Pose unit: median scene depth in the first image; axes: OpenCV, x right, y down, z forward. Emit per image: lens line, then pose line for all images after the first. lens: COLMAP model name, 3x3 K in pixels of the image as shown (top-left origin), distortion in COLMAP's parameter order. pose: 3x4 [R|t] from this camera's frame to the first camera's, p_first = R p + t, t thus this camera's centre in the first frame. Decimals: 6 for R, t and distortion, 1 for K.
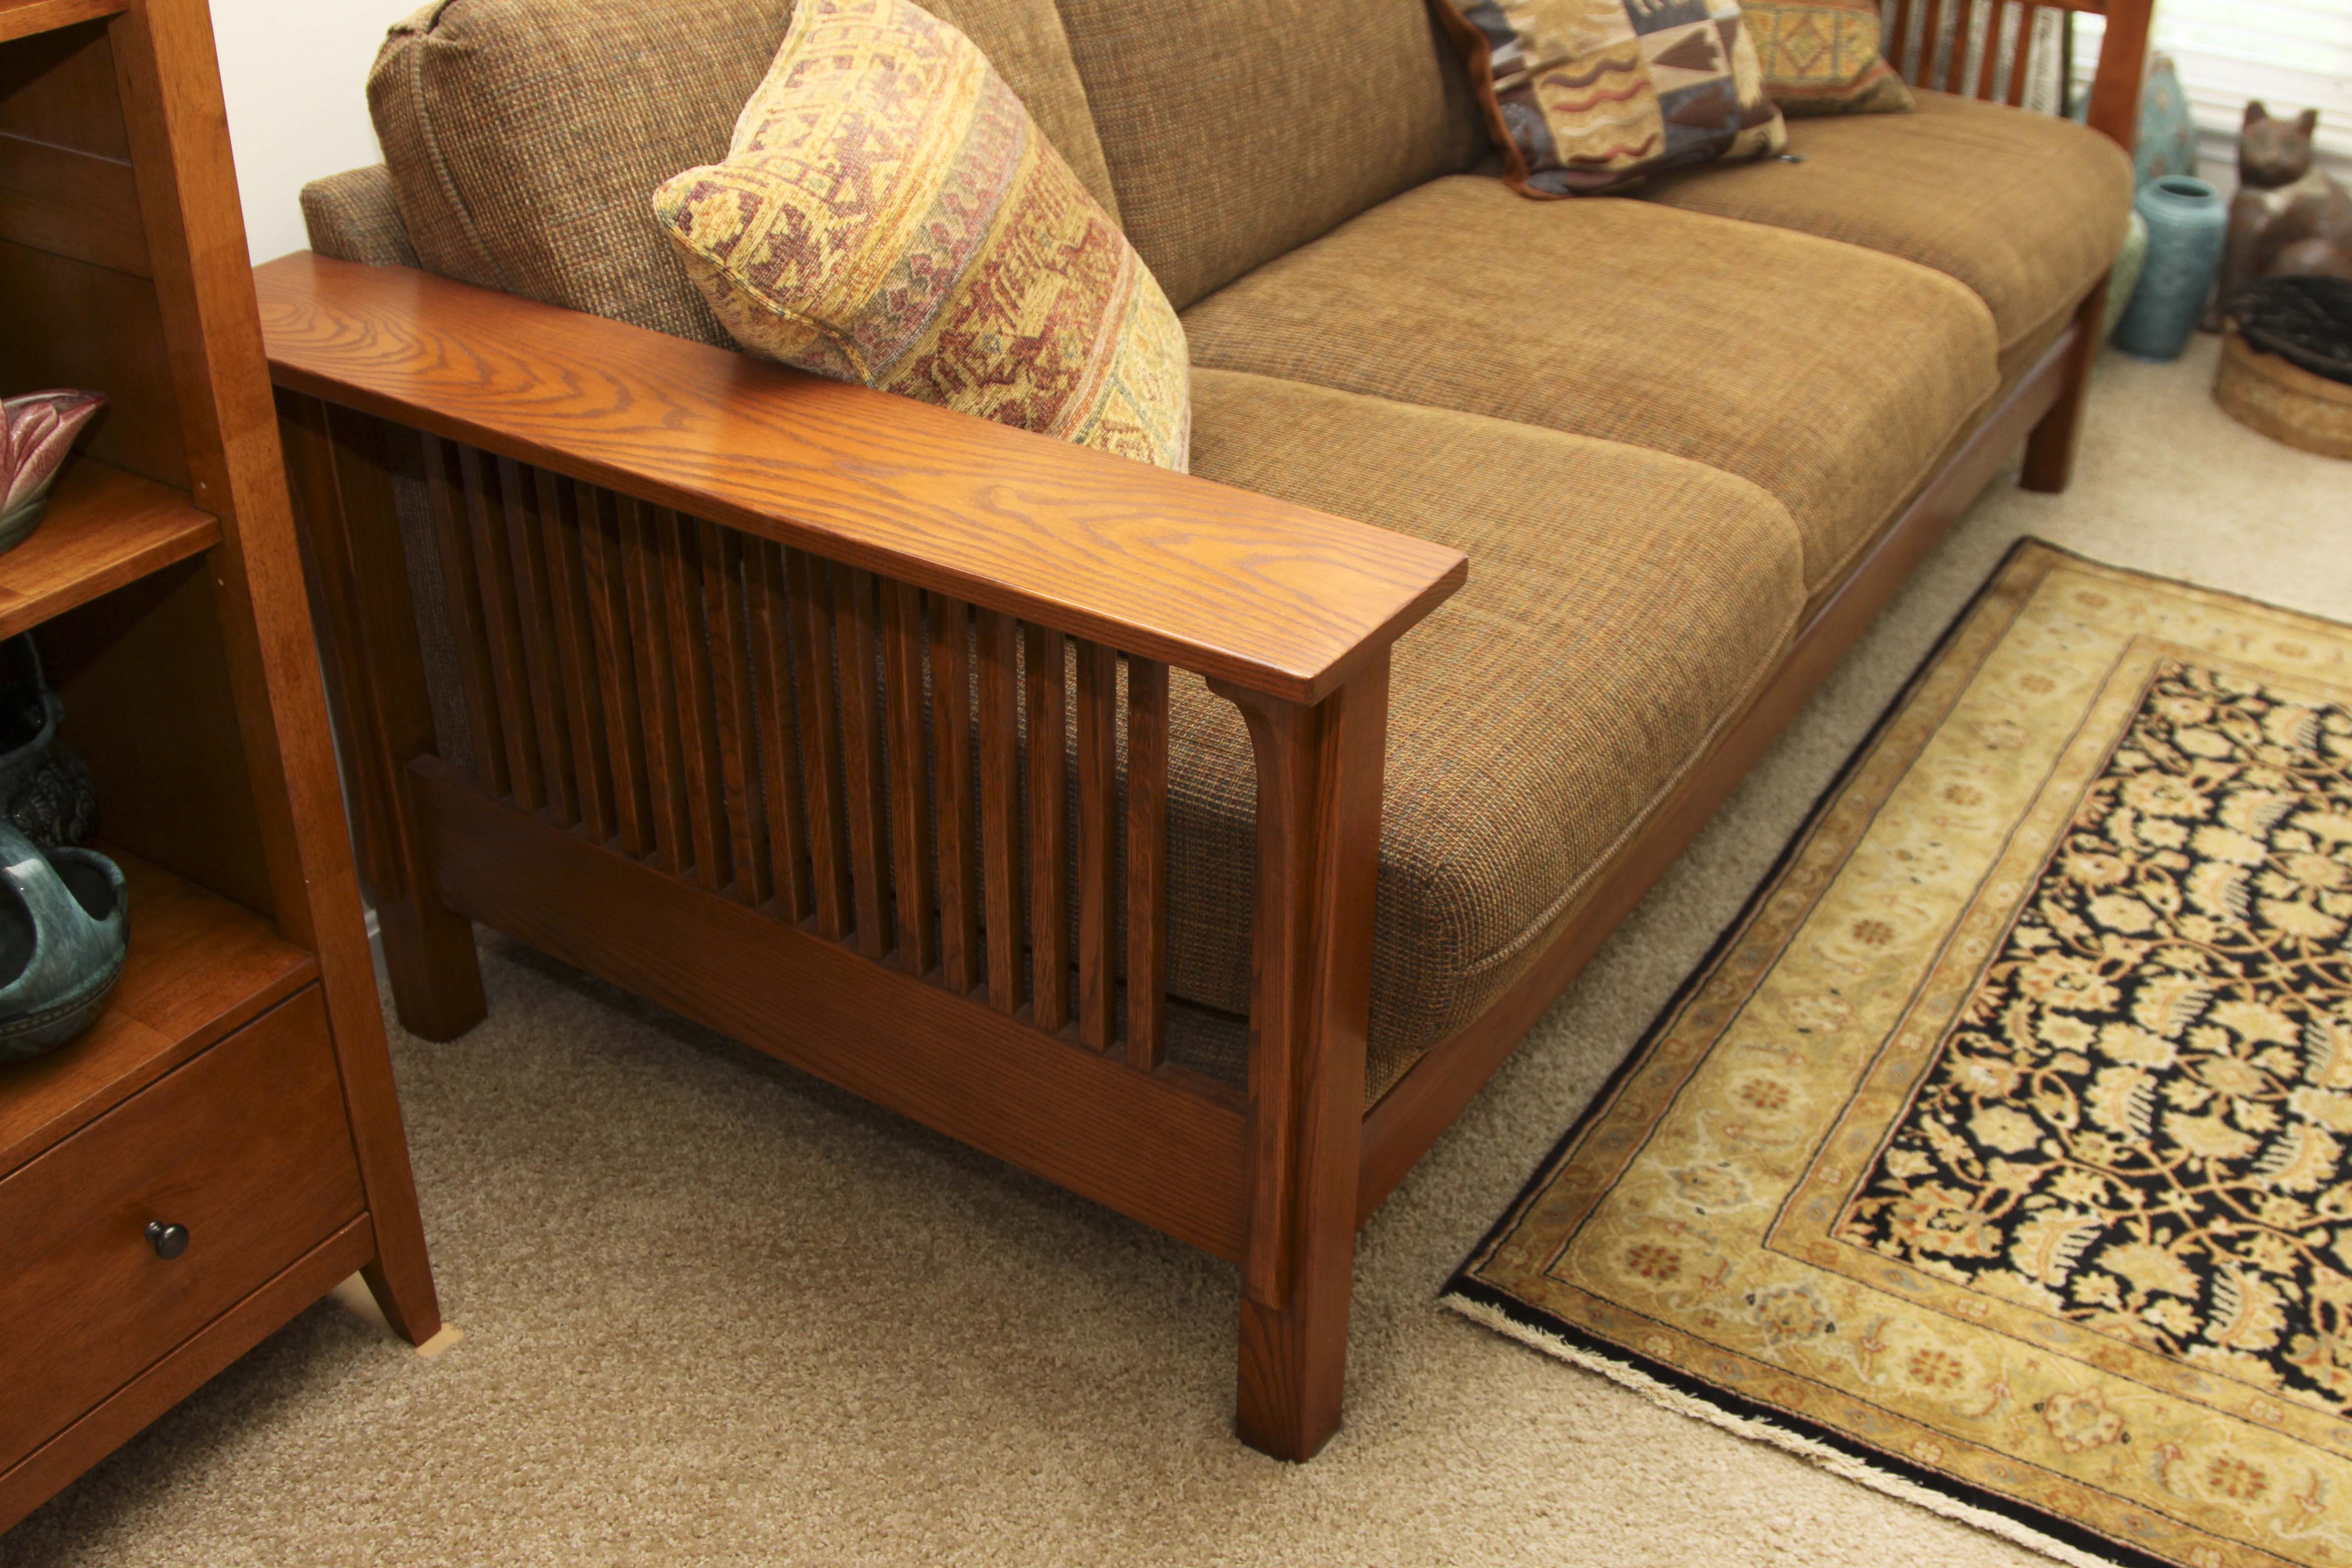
lens RADIAL K [[2479.9, 0, 1176.0], [0, 2479.9, 784.0], [0, 0, 1]] dist [-0.137439, 0.074134]
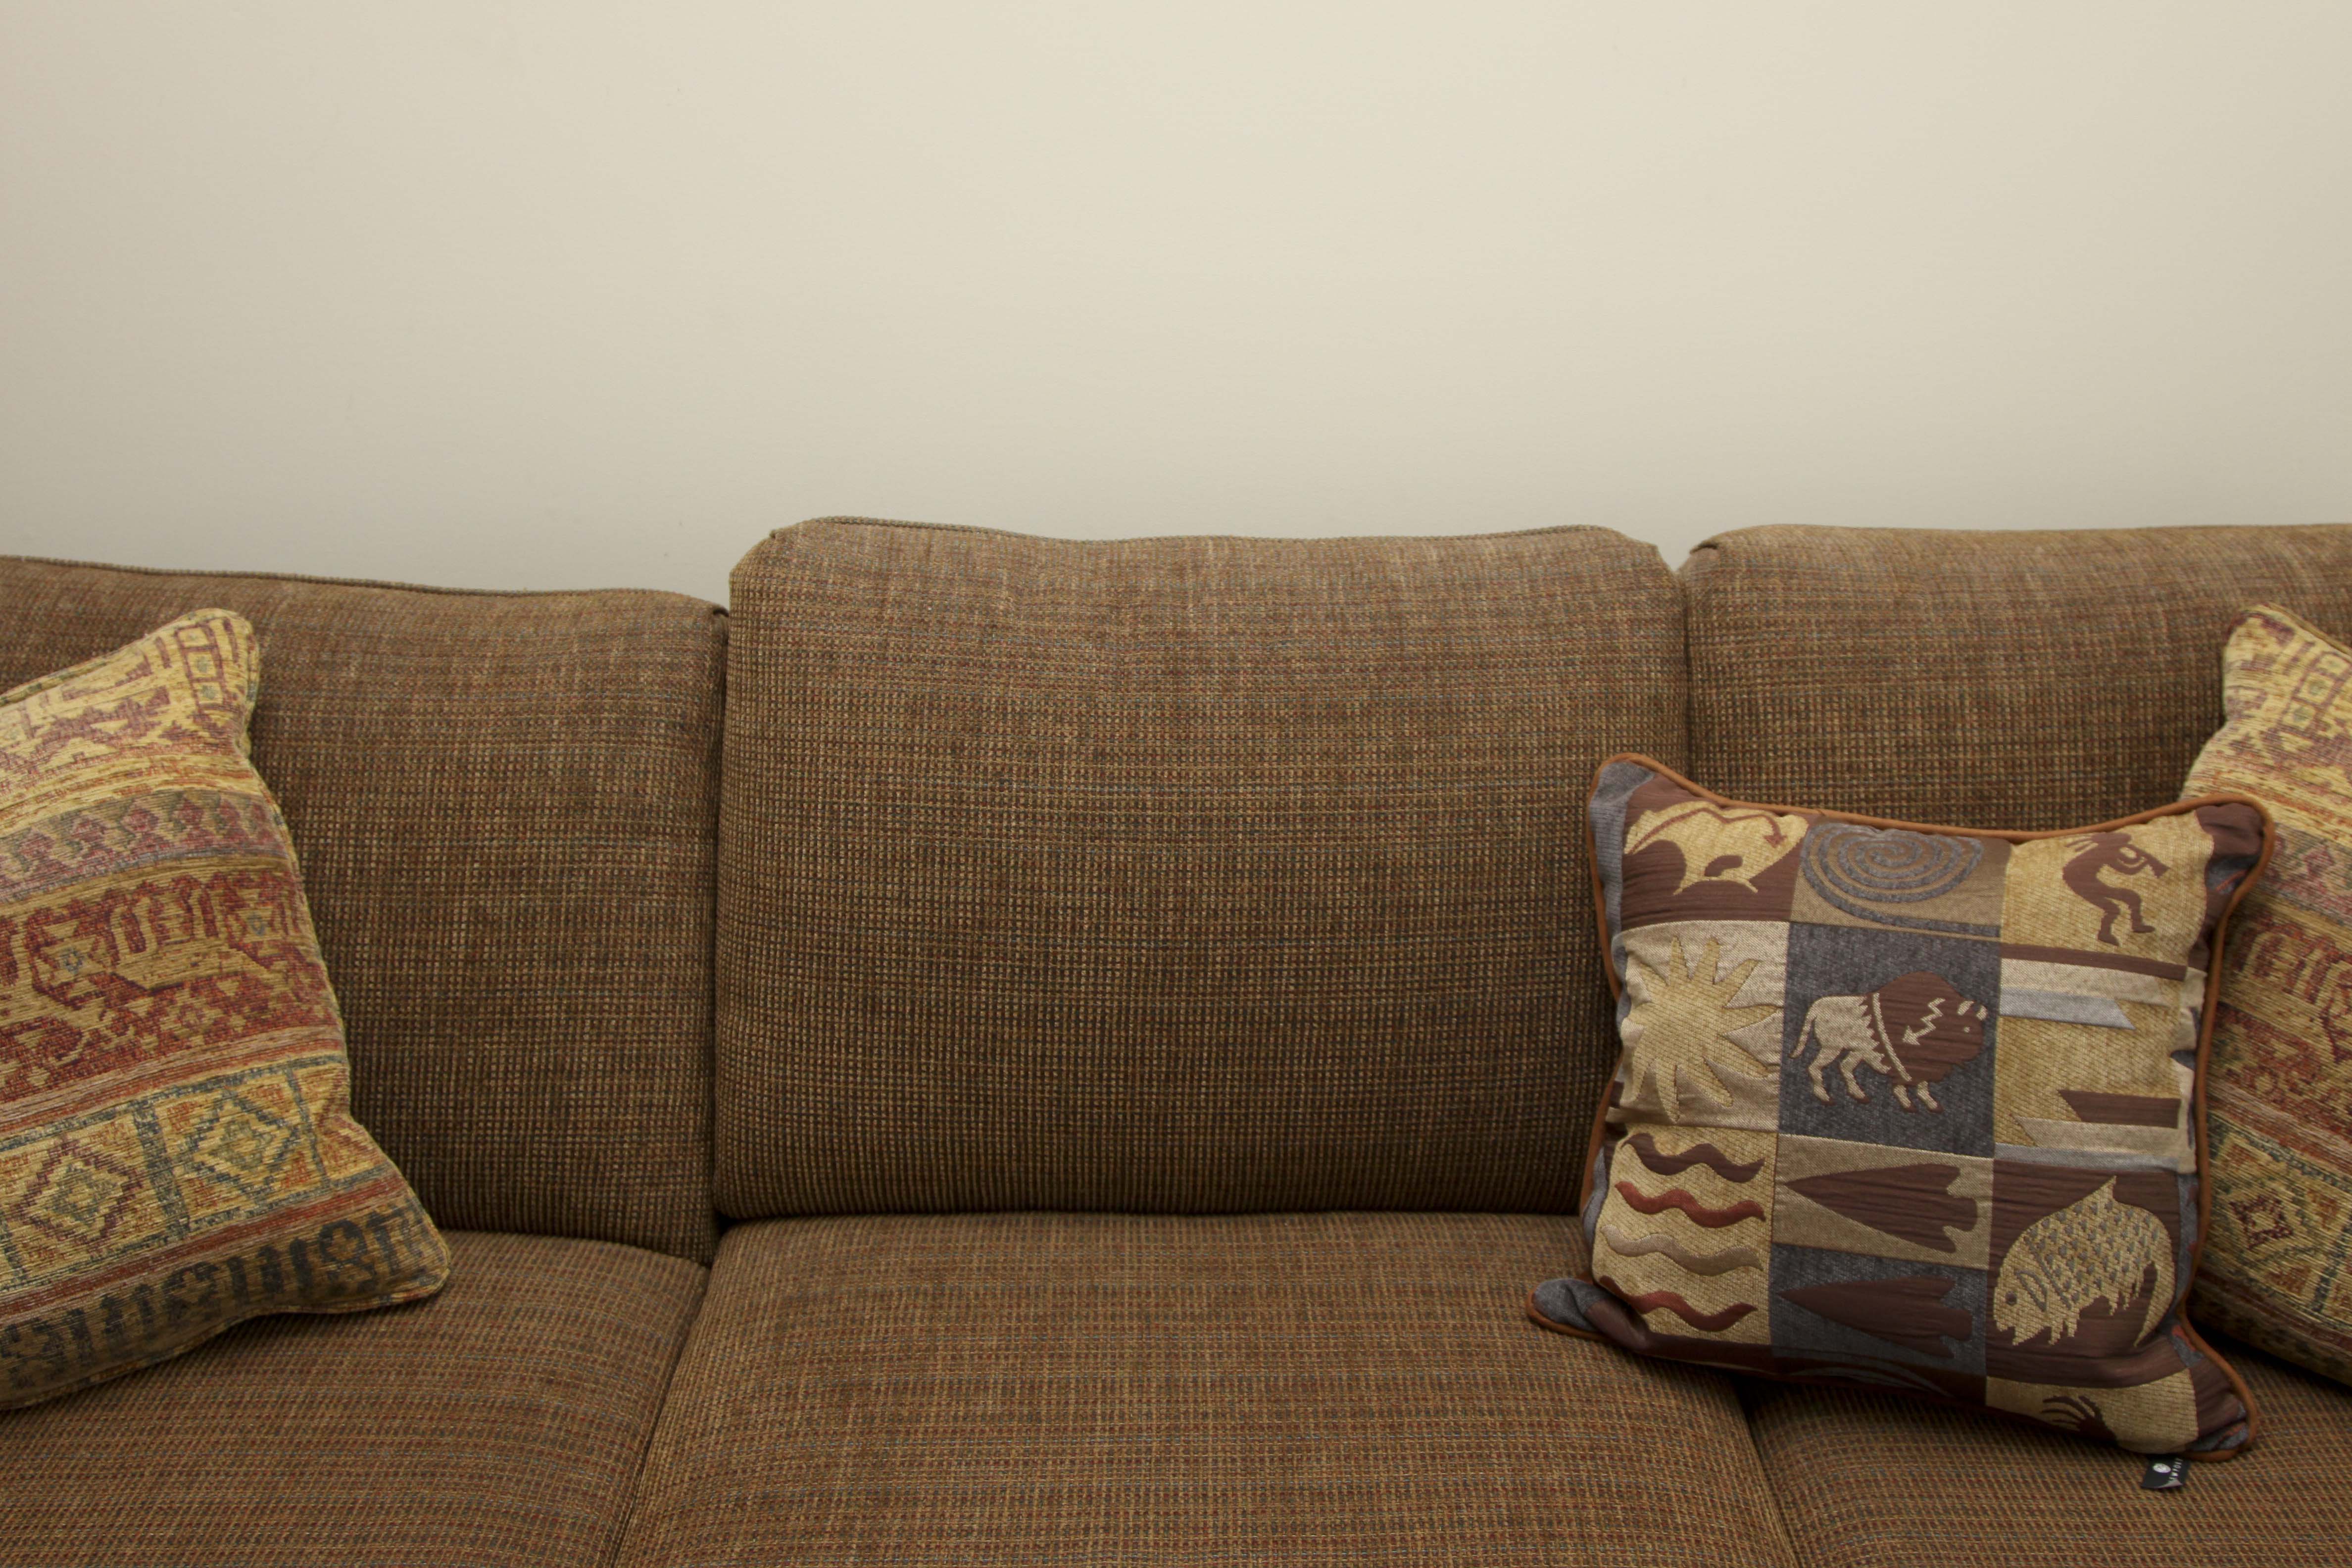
lens RADIAL K [[2483.9, 0, 1226.0], [0, 2483.9, 790.3], [0, 0, 1]] dist [-0.134134, 0.073772]
pose [[0.541181, 0.297877, -0.786379, 0.776161], [-0.424537, 0.904014, 0.050273, -0.509560], [0.725873, 0.306640, 0.615695, 0.798678]]
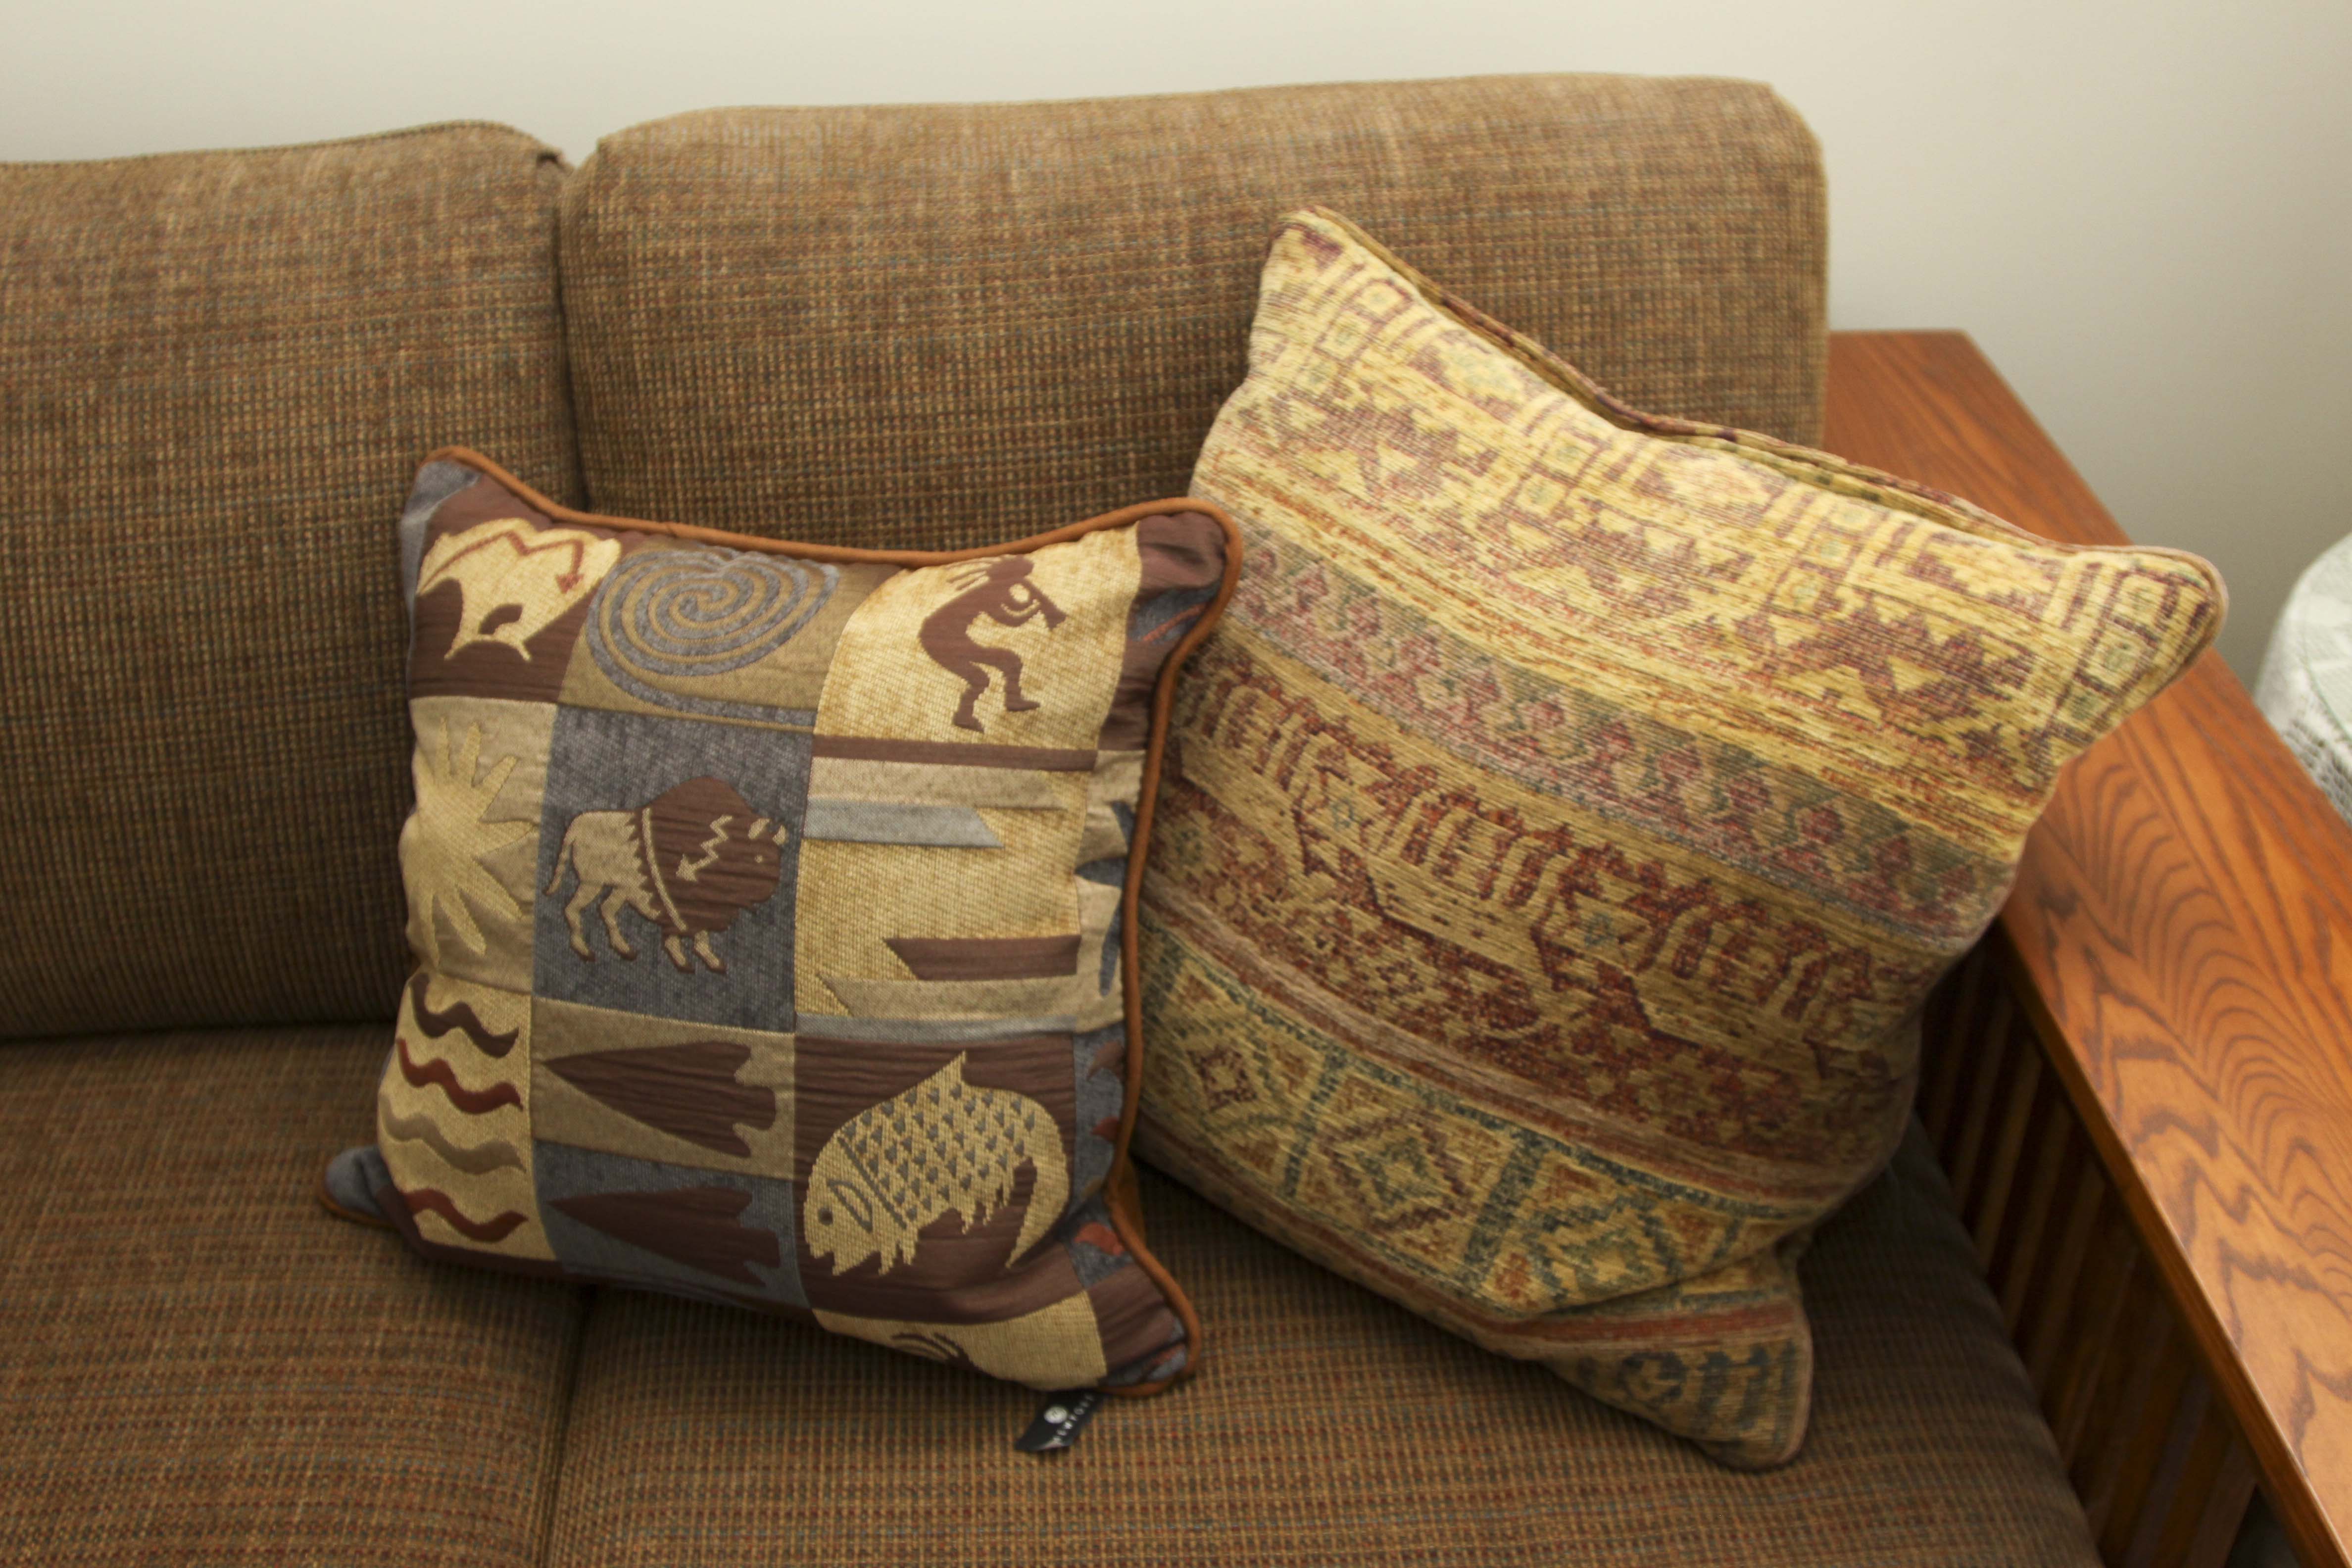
lens RADIAL K [[2476.2, 0, 1193.5], [0, 2476.2, 790.1], [0, 0, 1]] dist [-0.139124, 0.080011]
pose [[0.598826, 0.438270, -0.670318, 0.749027], [-0.398673, 0.889034, 0.225118, -0.686787], [0.694598, 0.132431, 0.707103, 1.141170]]
